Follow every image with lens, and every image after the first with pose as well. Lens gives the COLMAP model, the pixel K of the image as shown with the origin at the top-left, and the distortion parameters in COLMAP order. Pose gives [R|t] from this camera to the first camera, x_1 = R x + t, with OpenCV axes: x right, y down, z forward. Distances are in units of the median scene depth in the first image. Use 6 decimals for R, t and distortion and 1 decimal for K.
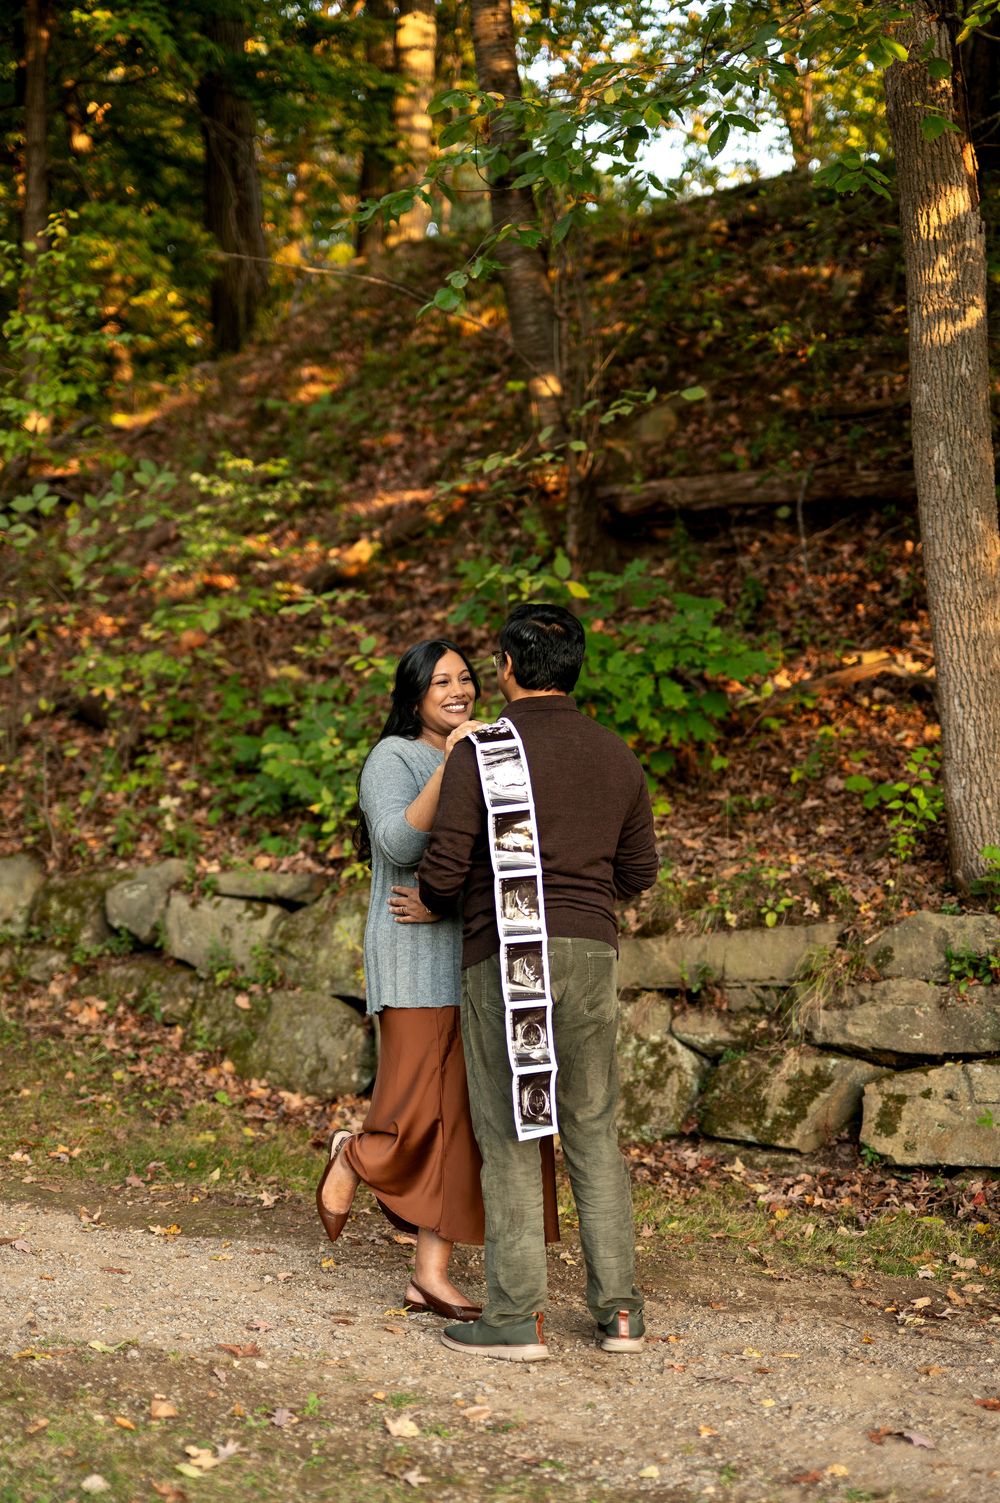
lens RADIAL K [[2249.4, 0, 500.0], [0, 2249.4, 751.5], [0, 0, 1]] dist [-0.007878, -0.014955]
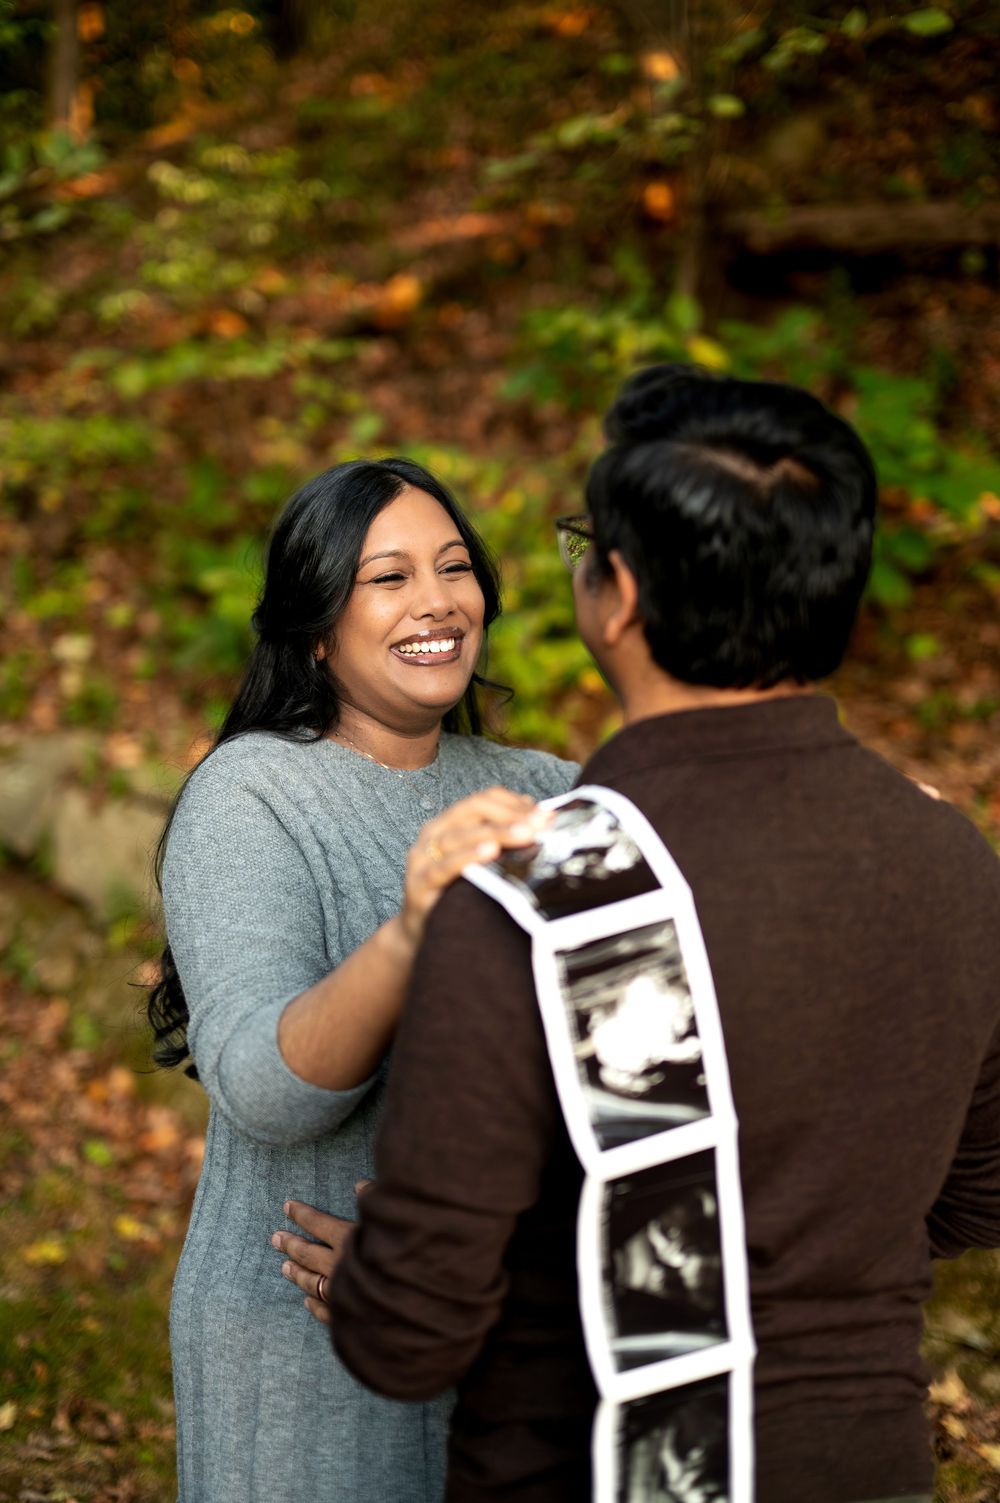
lens RADIAL K [[2249.4, 0, 500.0], [0, 2249.4, 751.5], [0, 0, 1]] dist [-0.007878, -0.014955]
pose [[0.998468, 0.049135, -0.025441, -0.001726], [-0.046274, 0.993614, 0.102911, -0.023049], [0.030335, -0.101576, 0.994365, 0.360300]]
